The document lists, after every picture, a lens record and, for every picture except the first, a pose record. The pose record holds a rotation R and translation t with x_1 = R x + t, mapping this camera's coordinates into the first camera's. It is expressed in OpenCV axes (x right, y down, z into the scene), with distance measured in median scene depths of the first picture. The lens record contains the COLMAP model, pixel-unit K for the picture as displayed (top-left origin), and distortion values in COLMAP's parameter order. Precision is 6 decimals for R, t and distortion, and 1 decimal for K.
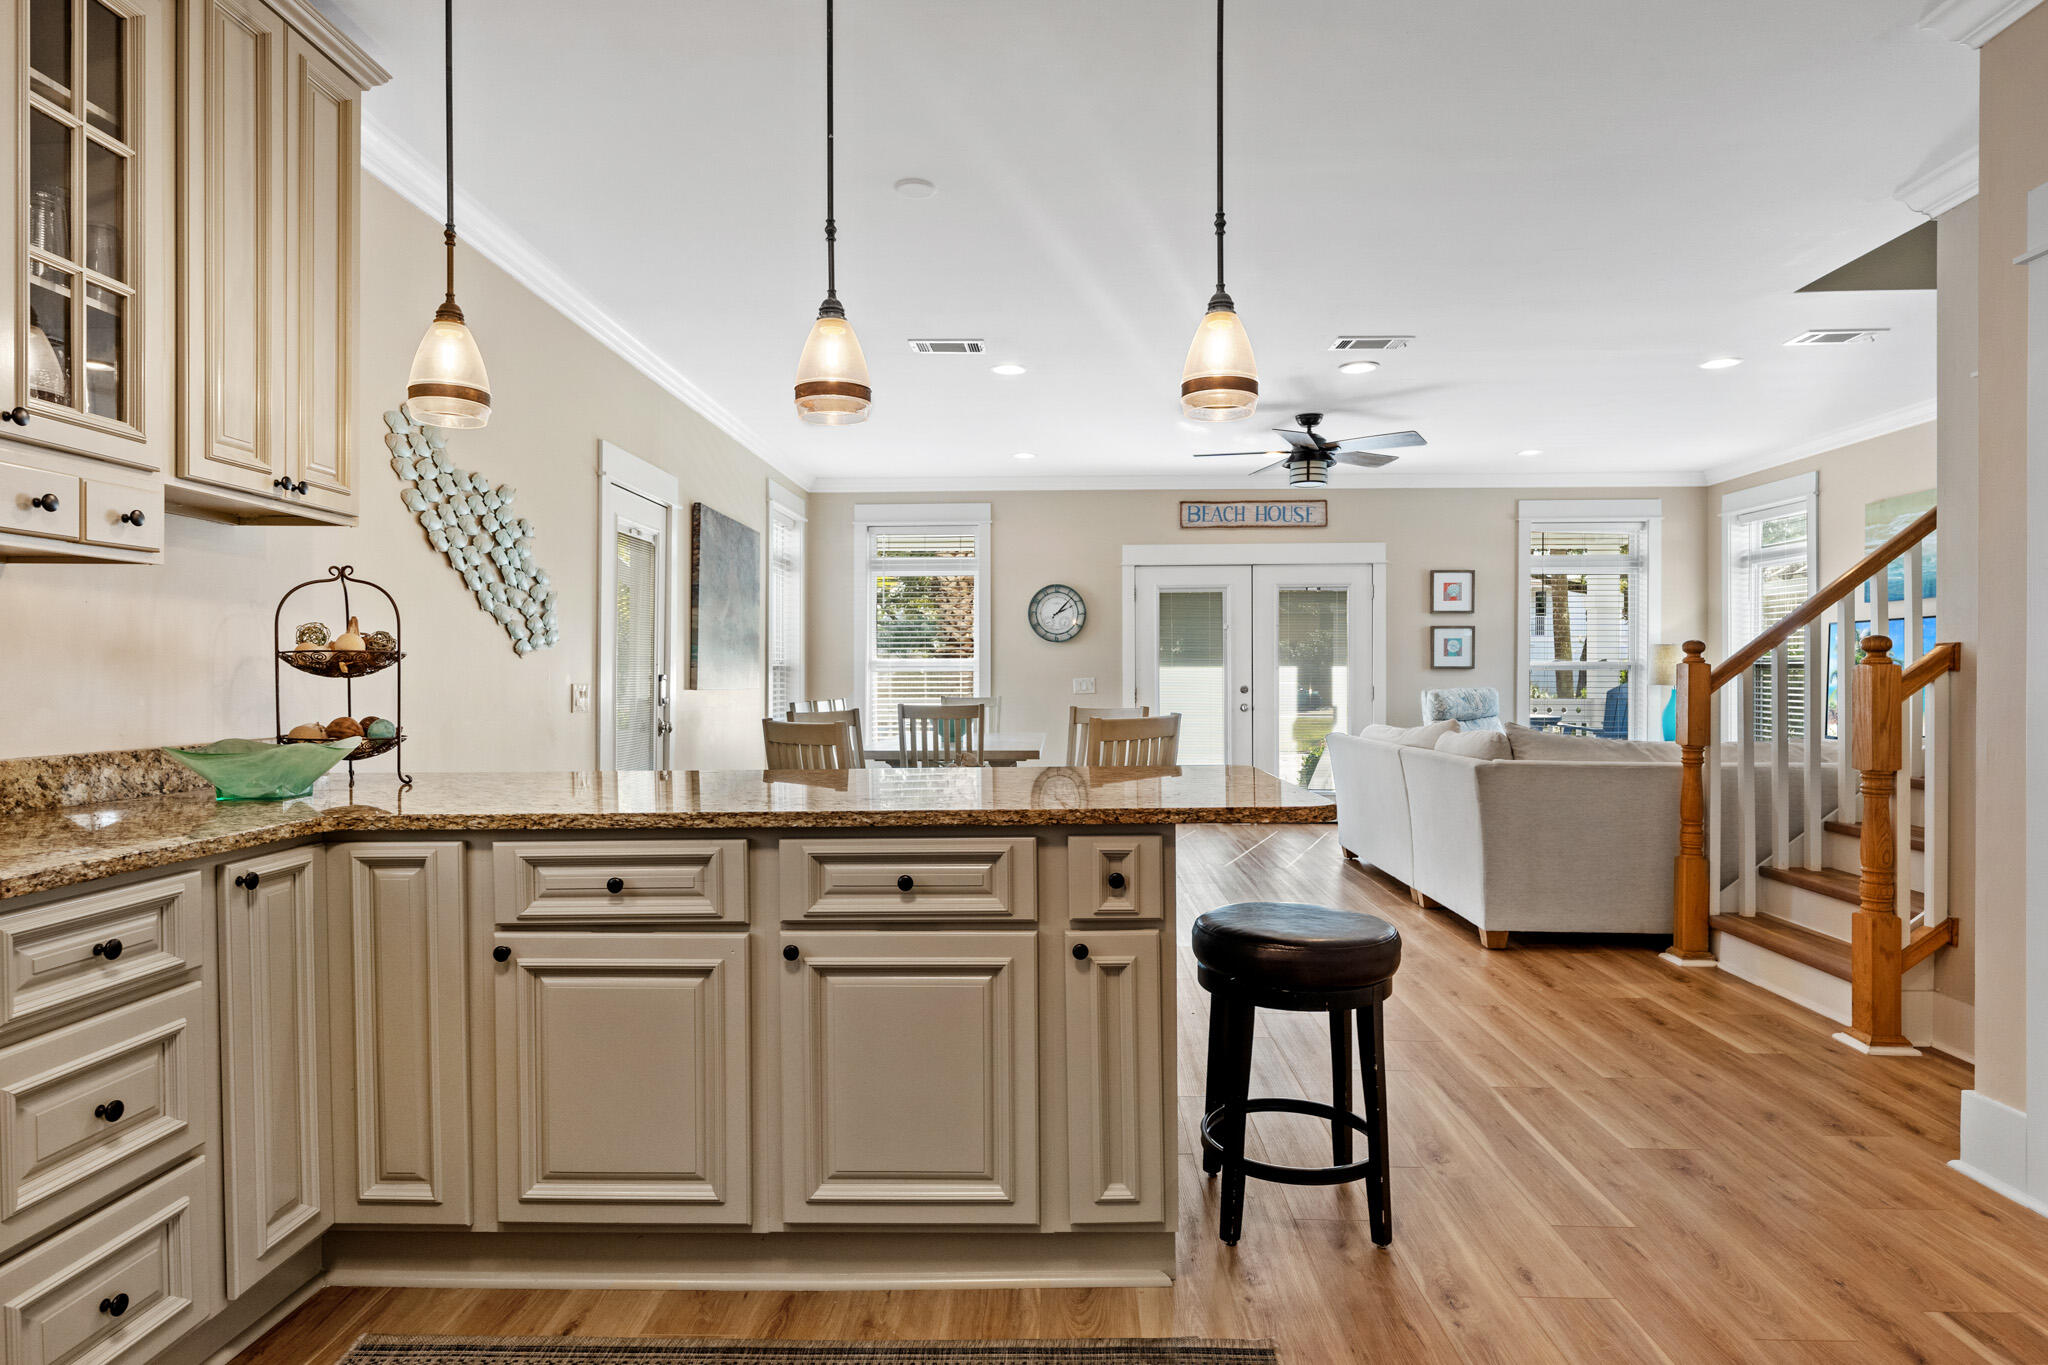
lens RADIAL K [[1117.9, 0, 1041.6], [0, 1117.9, 687.0], [0, 0, 1]] dist [-0.006235, 0.000015]
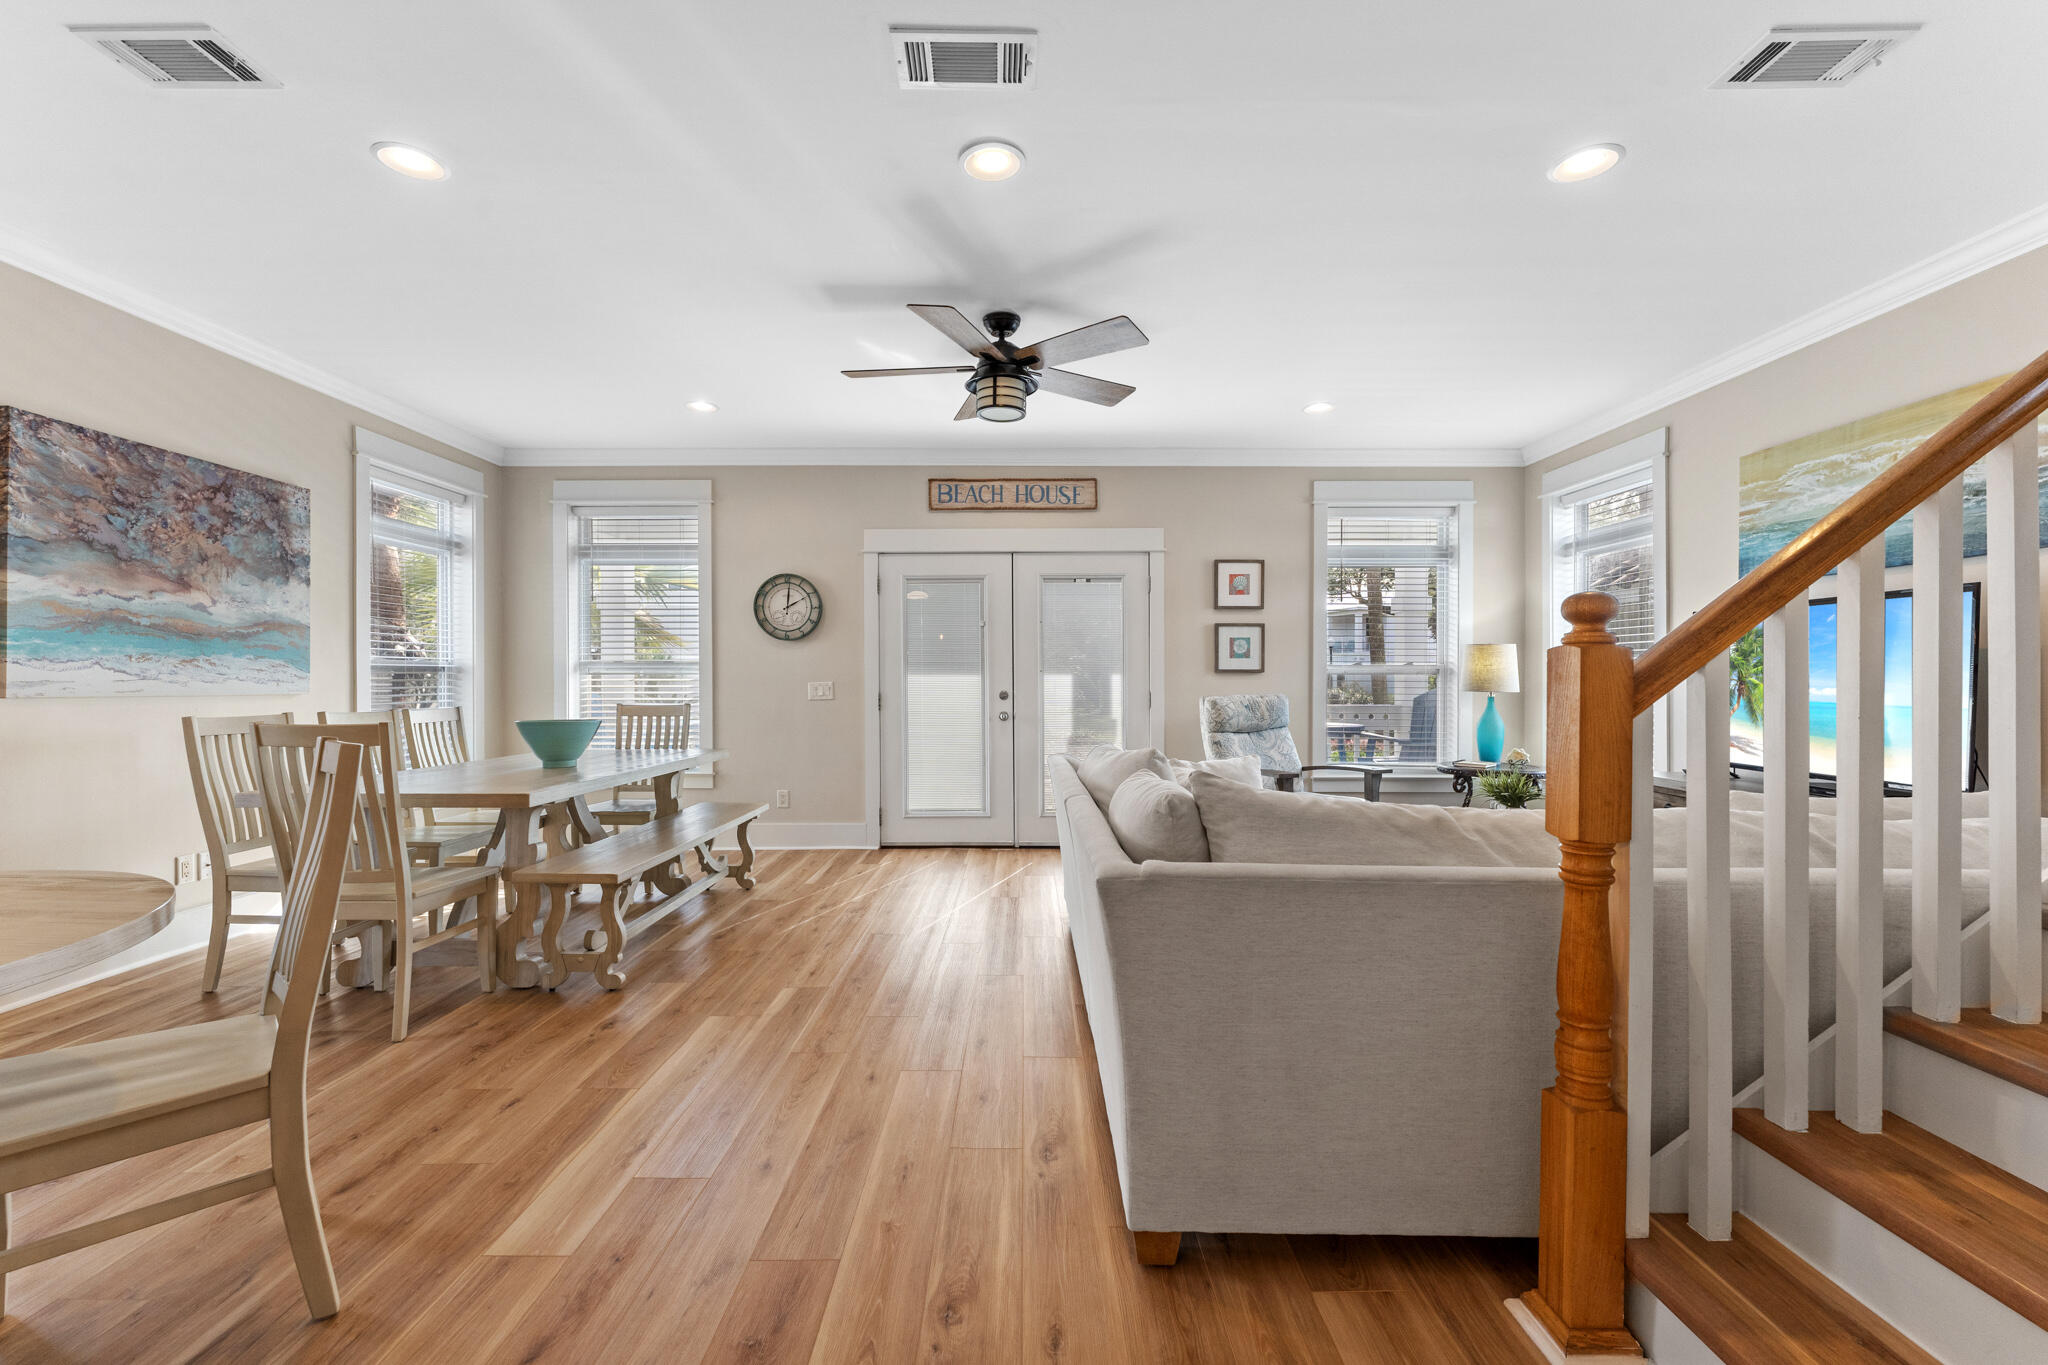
lens RADIAL K [[905.6, 0, 1005.2], [0, 905.6, 683.8], [0, 0, 1]] dist [0.002266, 0.001037]
pose [[0.999218, 0.000920, 0.039521, 0.163421], [-0.000634, 0.999974, -0.007231, -0.002125], [-0.039527, 0.007200, 0.999193, 0.310920]]
